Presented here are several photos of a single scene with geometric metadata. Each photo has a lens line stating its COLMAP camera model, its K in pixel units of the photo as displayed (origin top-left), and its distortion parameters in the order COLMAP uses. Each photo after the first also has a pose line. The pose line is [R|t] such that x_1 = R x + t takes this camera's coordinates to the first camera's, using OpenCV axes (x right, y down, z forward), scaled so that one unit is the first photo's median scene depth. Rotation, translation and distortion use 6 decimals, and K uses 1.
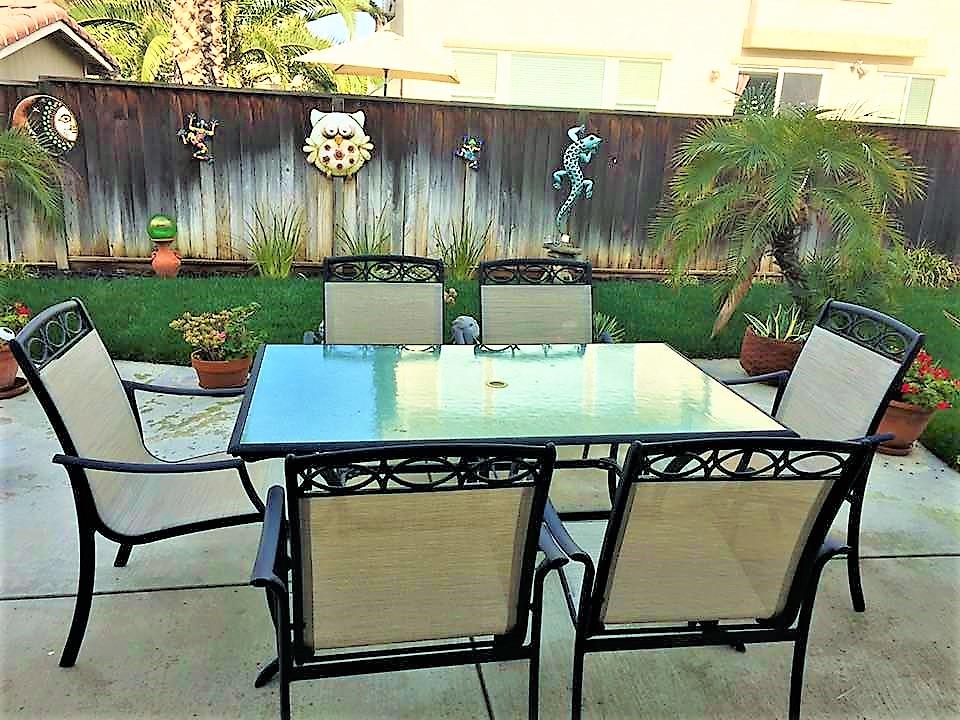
lens RADIAL K [[822.3, 0, 485.4], [0, 822.3, 356.3], [0, 0, 1]] dist [0.048093, -0.050626]
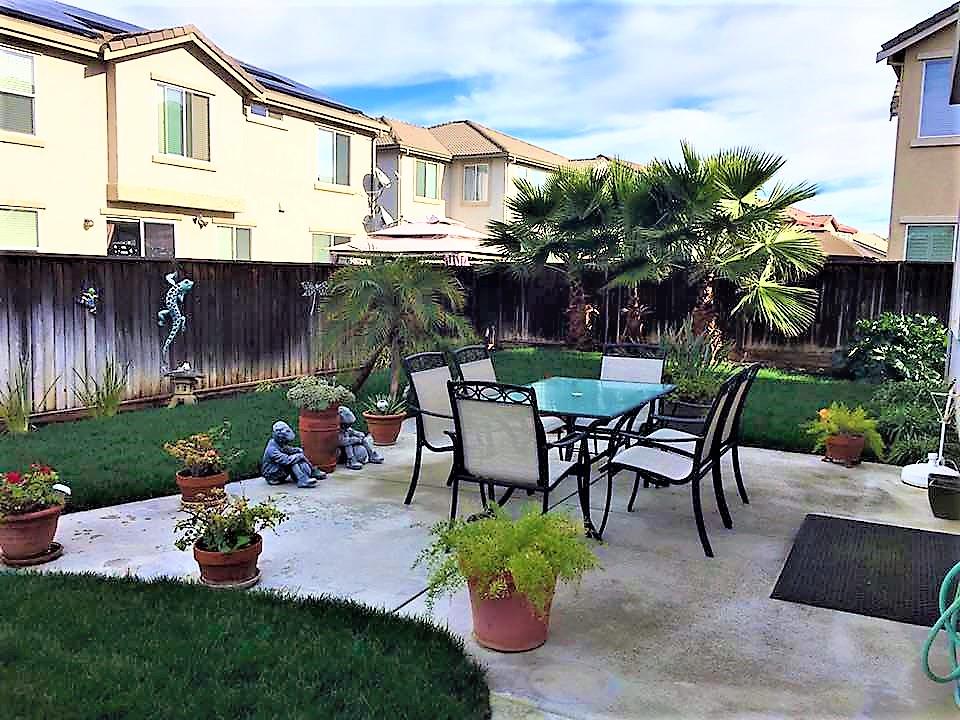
lens RADIAL K [[822.3, 0, 476.9], [0, 822.3, 356.0], [0, 0, 1]] dist [0.048093, -0.050626]
pose [[0.605216, -0.117777, 0.787301, -0.586119], [0.240826, 0.969741, -0.040060, -0.012746], [-0.758760, 0.213848, 0.615266, -0.027682]]
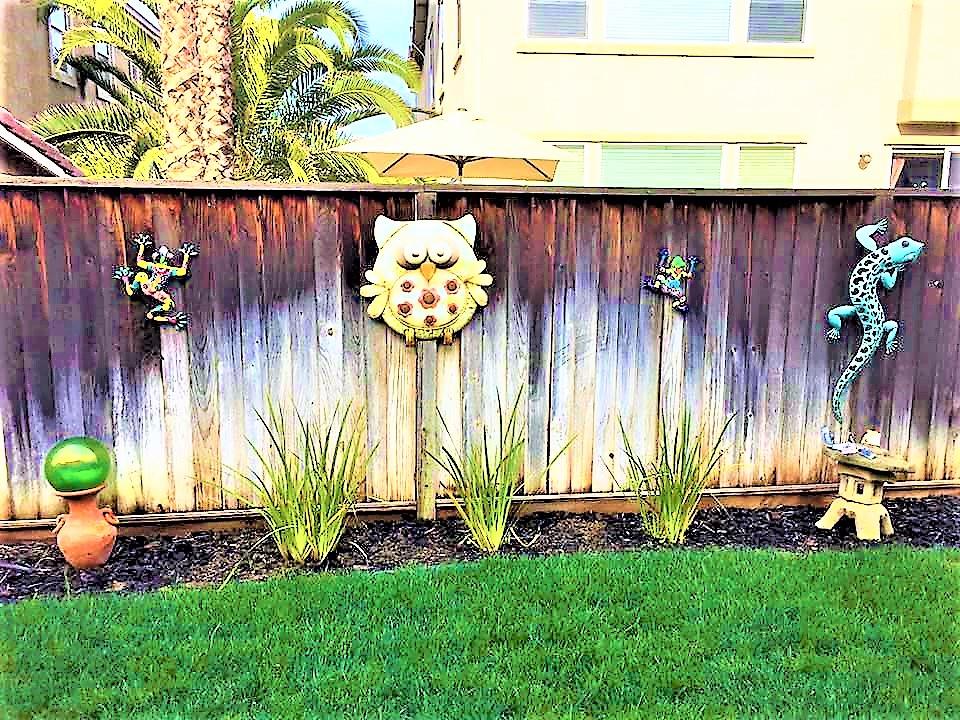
lens RADIAL K [[822.3, 0, 480.3], [0, 822.3, 360.9], [0, 0, 1]] dist [0.048093, -0.050626]
pose [[0.998521, -0.042699, -0.033646, -0.129049], [0.038055, 0.991007, -0.128287, -0.137951], [0.038821, 0.126817, 0.991166, 0.493769]]
